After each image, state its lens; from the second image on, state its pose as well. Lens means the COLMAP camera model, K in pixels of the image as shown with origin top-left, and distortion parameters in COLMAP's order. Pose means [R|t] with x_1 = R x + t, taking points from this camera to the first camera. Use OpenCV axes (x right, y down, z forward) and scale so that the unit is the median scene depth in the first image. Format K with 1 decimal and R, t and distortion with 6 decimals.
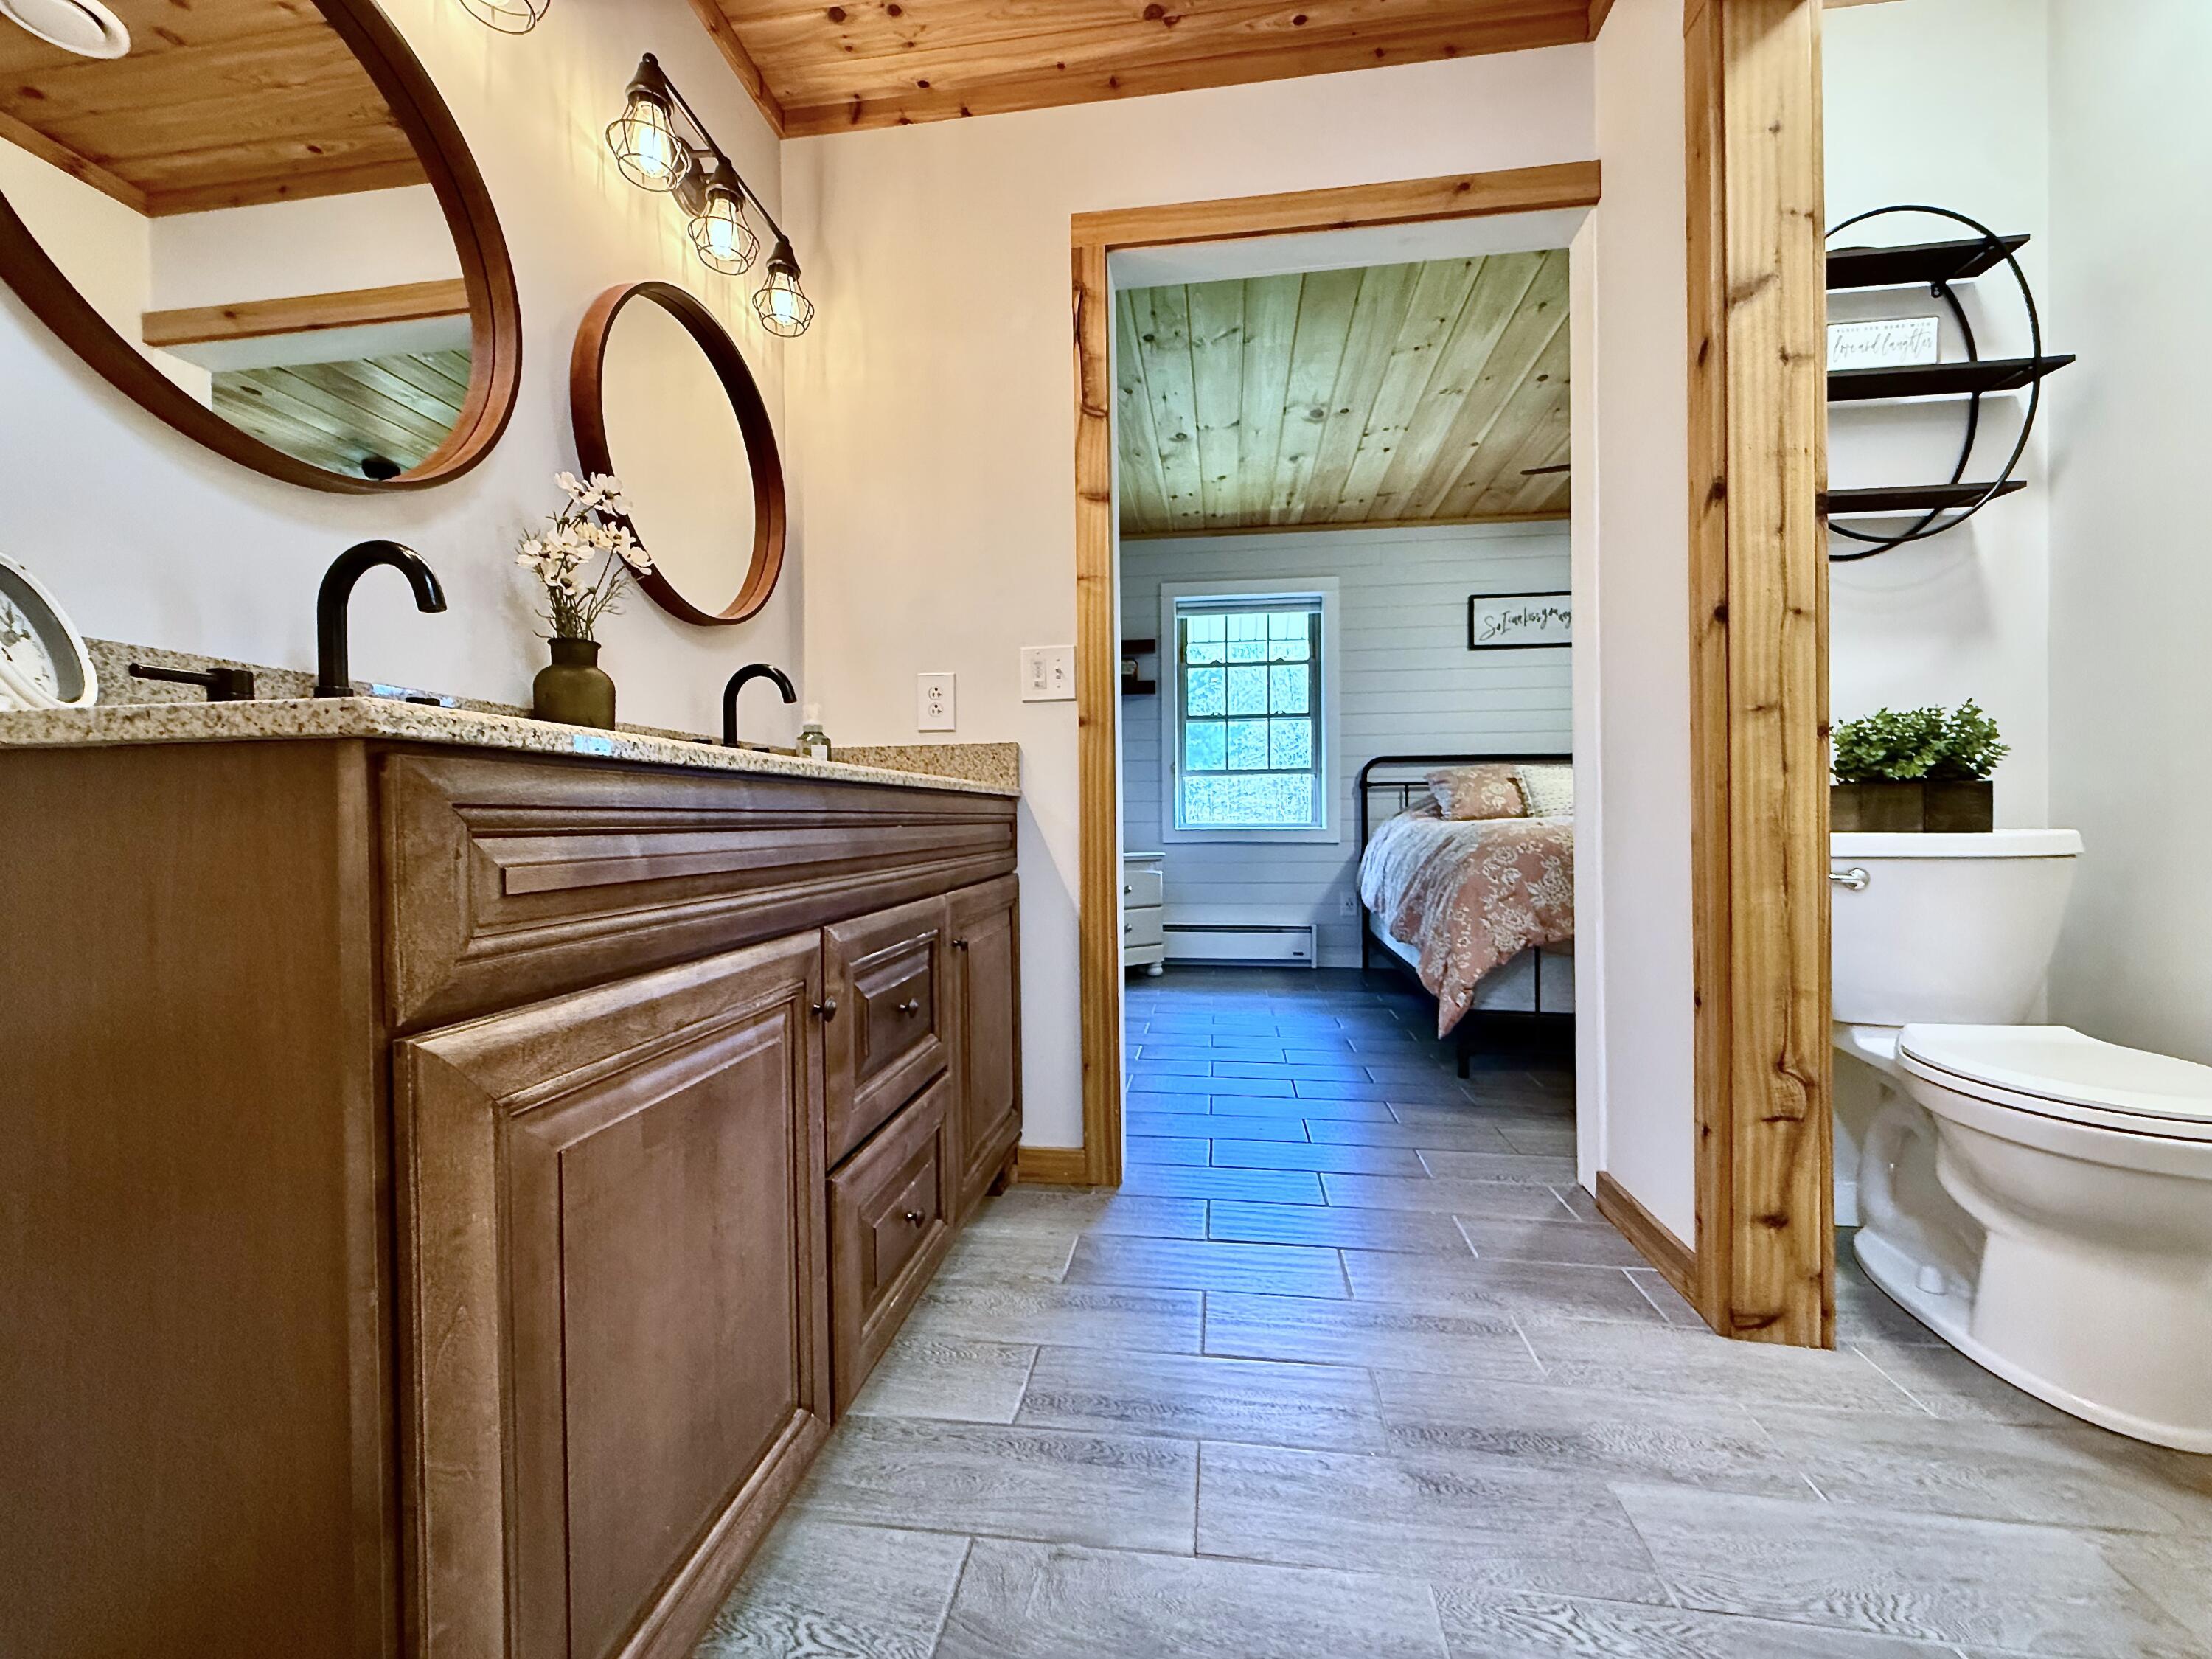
lens RADIAL K [[886.4, 0, 1102.6], [0, 886.4, 825.0], [0, 0, 1]] dist [0.002500, 0.000074]
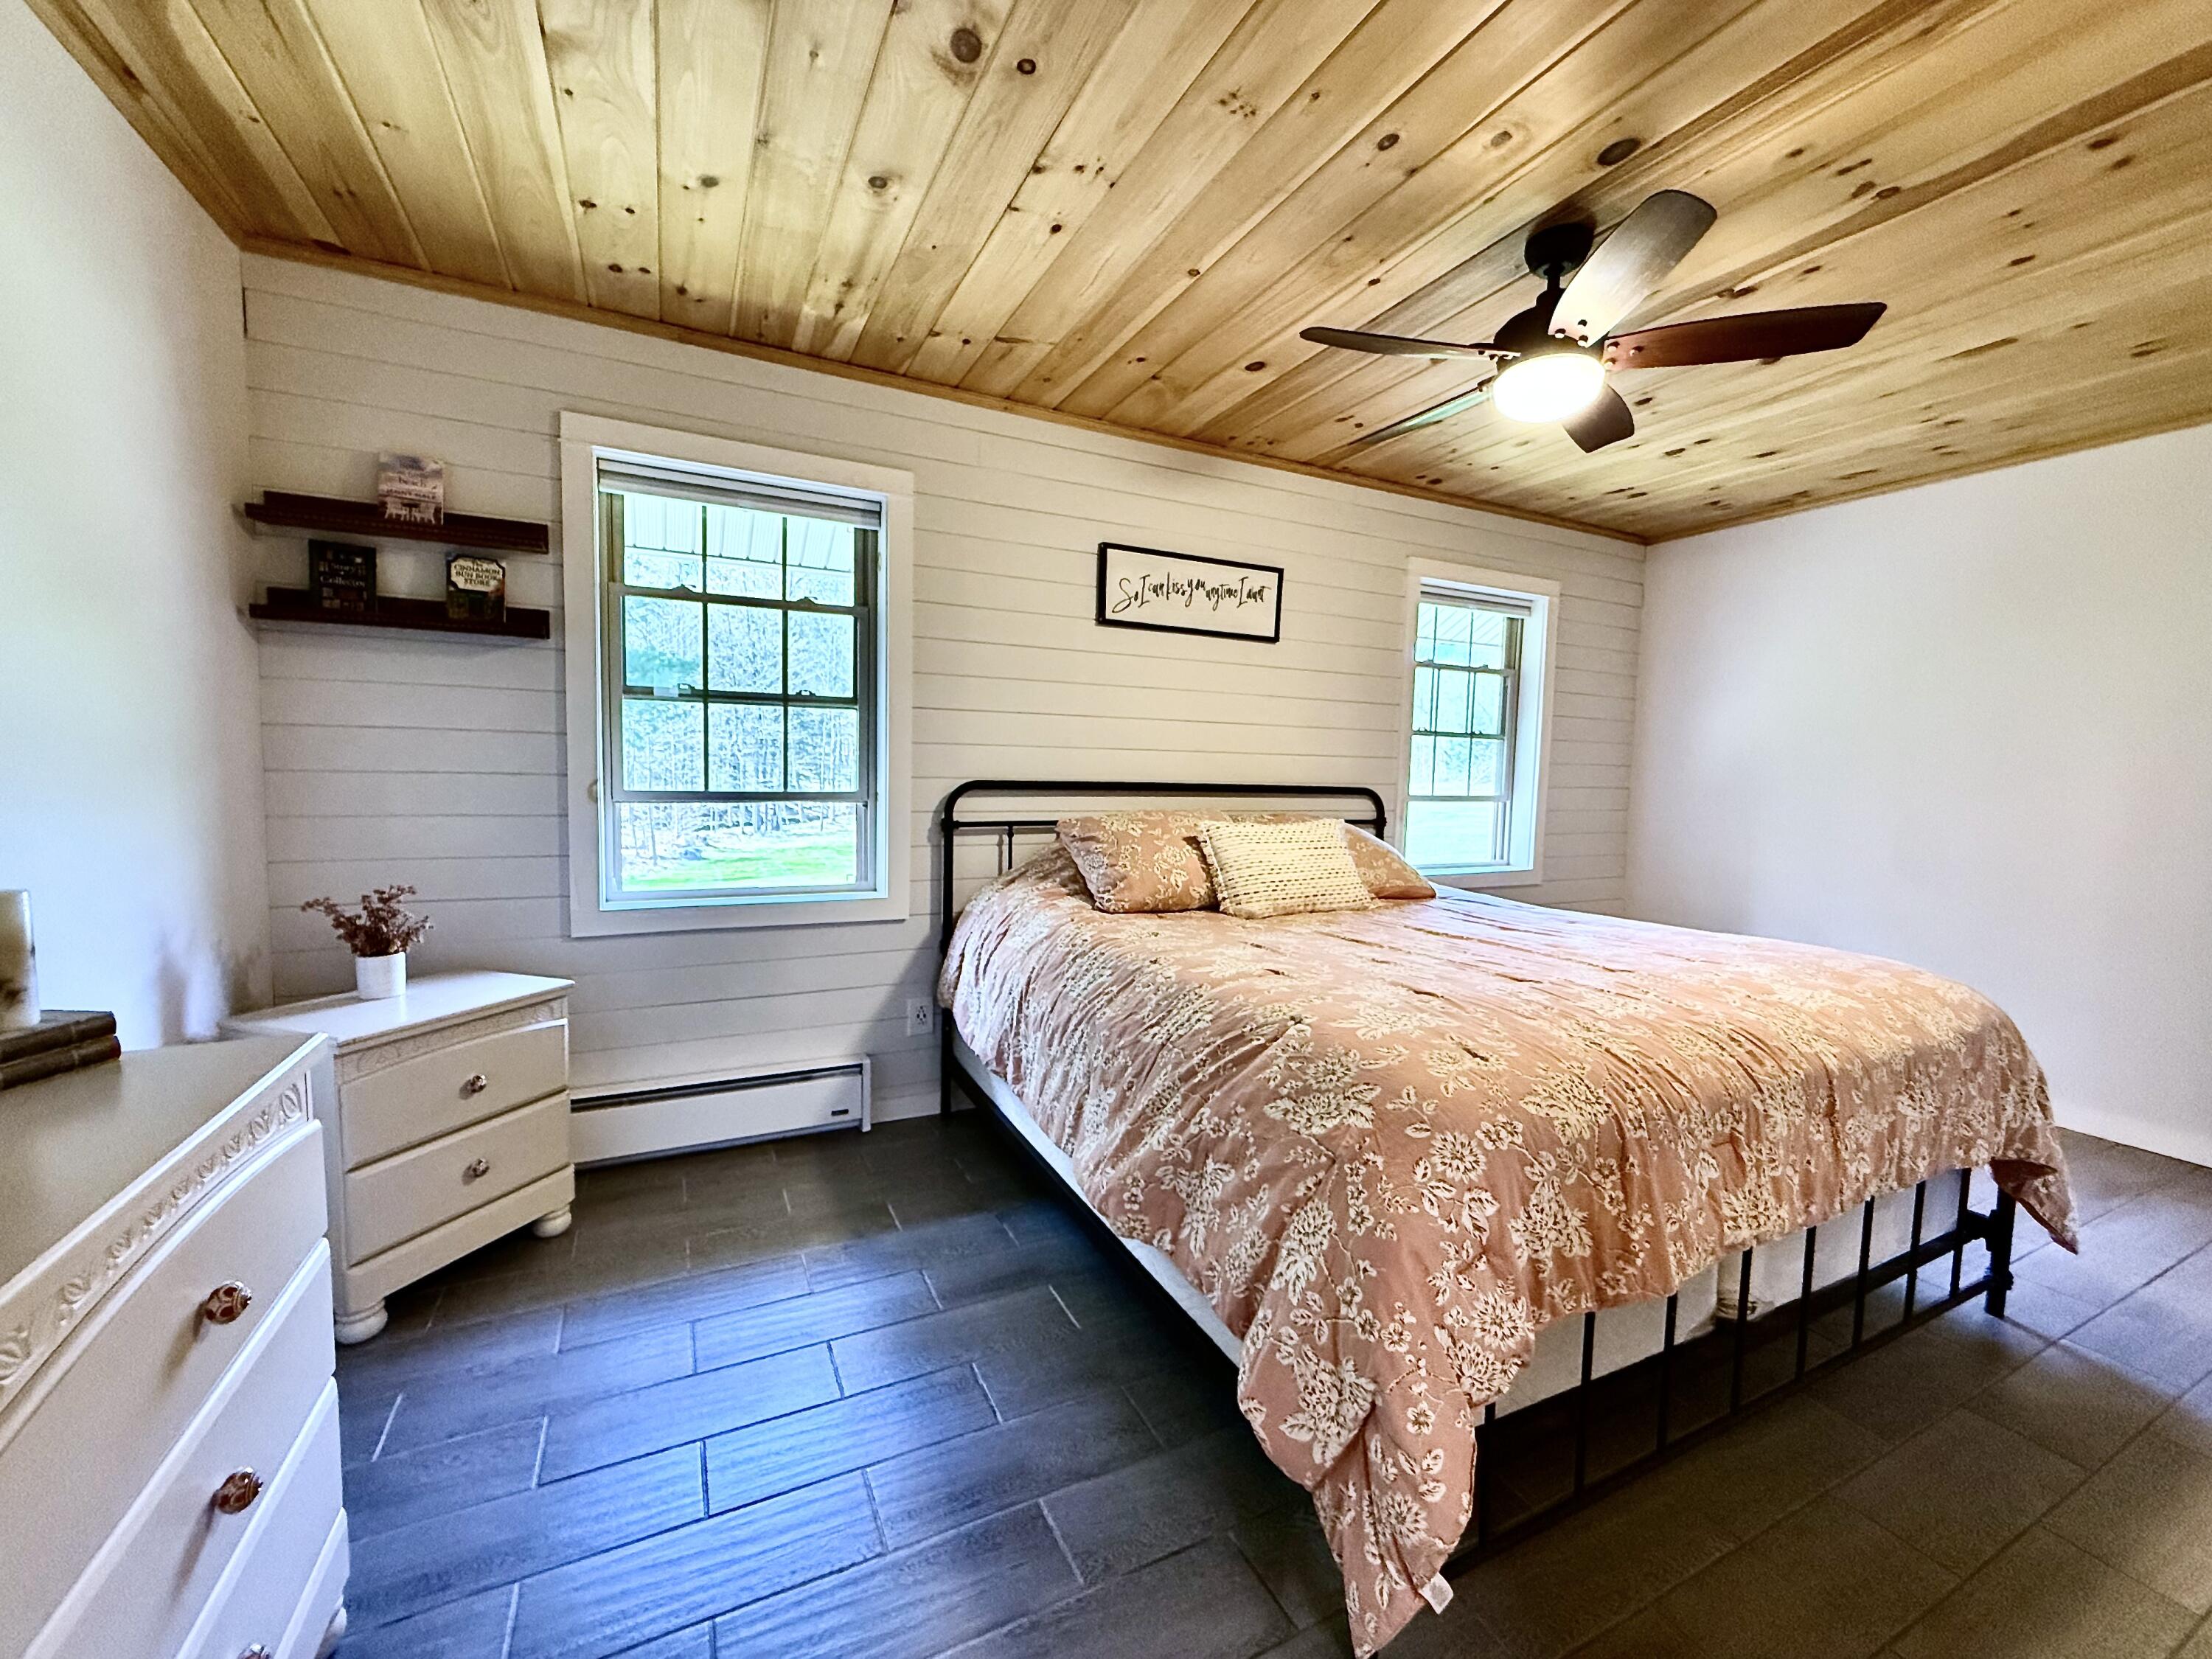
lens RADIAL K [[886.4, 0, 1102.6], [0, 886.4, 825.0], [0, 0, 1]] dist [0.002500, 0.000074]
pose [[0.827779, -0.010963, 0.560947, 0.039308], [-0.027871, 0.997771, 0.060629, -0.089438], [-0.560361, -0.065821, 0.825629, 0.446768]]
